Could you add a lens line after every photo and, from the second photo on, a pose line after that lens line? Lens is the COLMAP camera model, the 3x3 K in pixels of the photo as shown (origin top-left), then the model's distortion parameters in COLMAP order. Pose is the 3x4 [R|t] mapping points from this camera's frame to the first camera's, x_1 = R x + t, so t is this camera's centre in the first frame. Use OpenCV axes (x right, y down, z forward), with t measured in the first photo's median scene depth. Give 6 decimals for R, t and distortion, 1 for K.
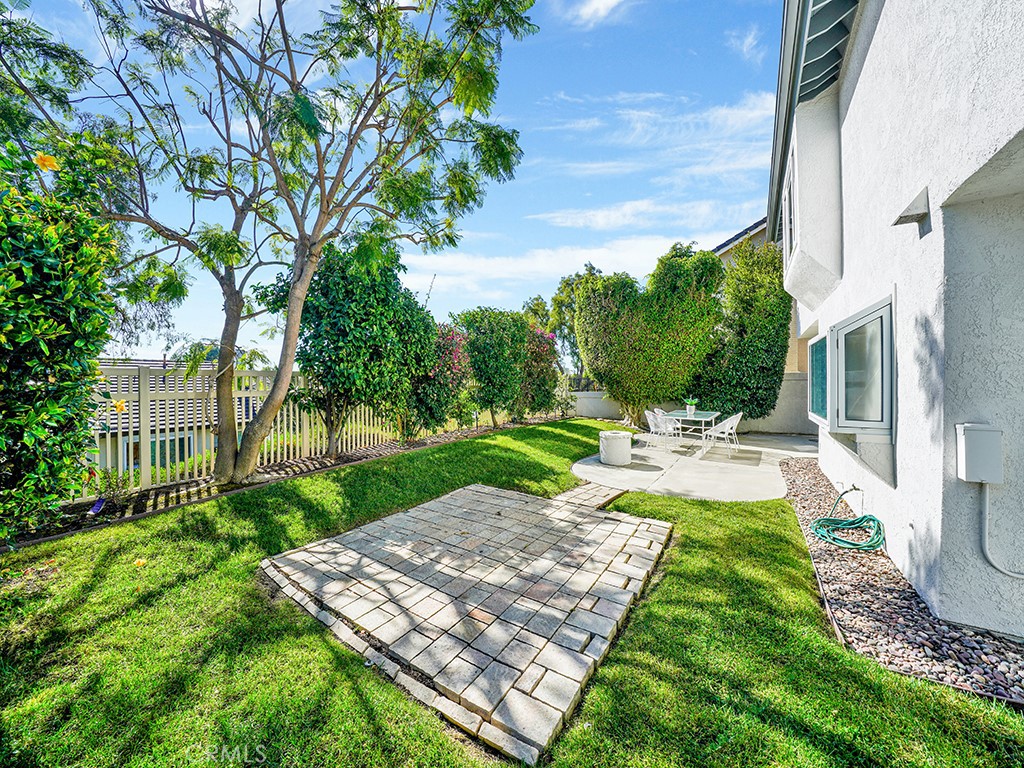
lens RADIAL K [[350.1, 0, 512.0], [0, 350.1, 384.0], [0, 0, 1]] dist [0.000197, -0.000034]
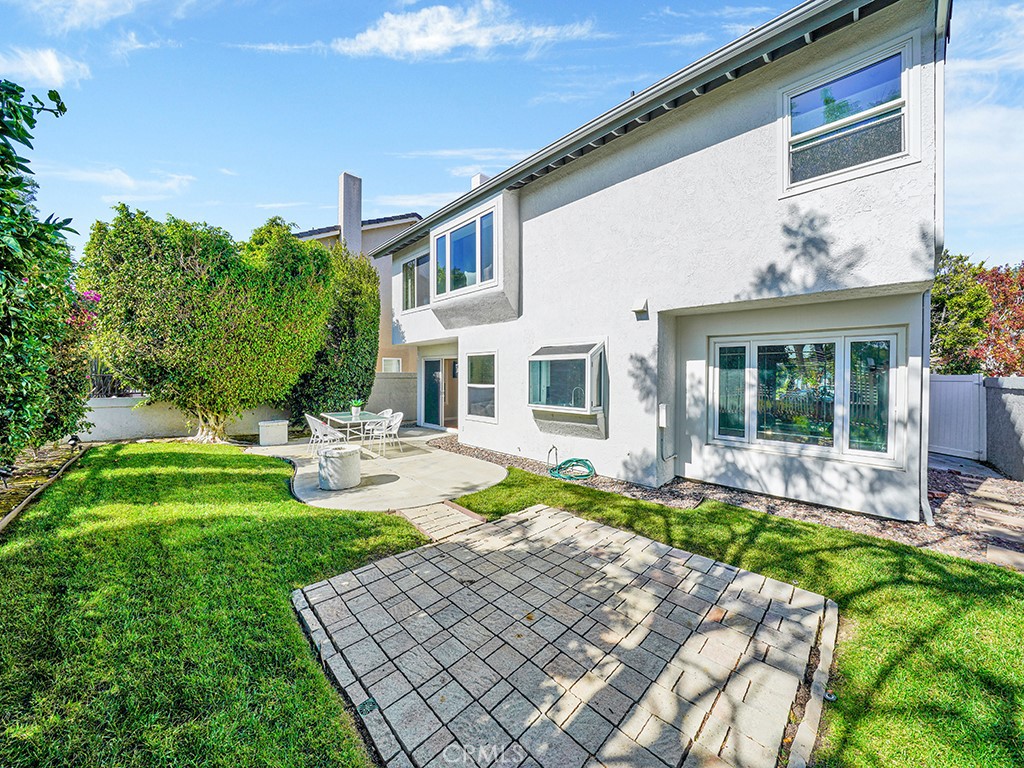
lens RADIAL K [[370.4, 0, 512.0], [0, 370.4, 384.0], [0, 0, 1]] dist [-0.002234, 0.000101]
pose [[0.181485, -0.014398, 0.983288, -1.039402], [-0.011569, 0.999792, 0.016775, -0.040353], [-0.983326, -0.014420, 0.181281, 1.133226]]
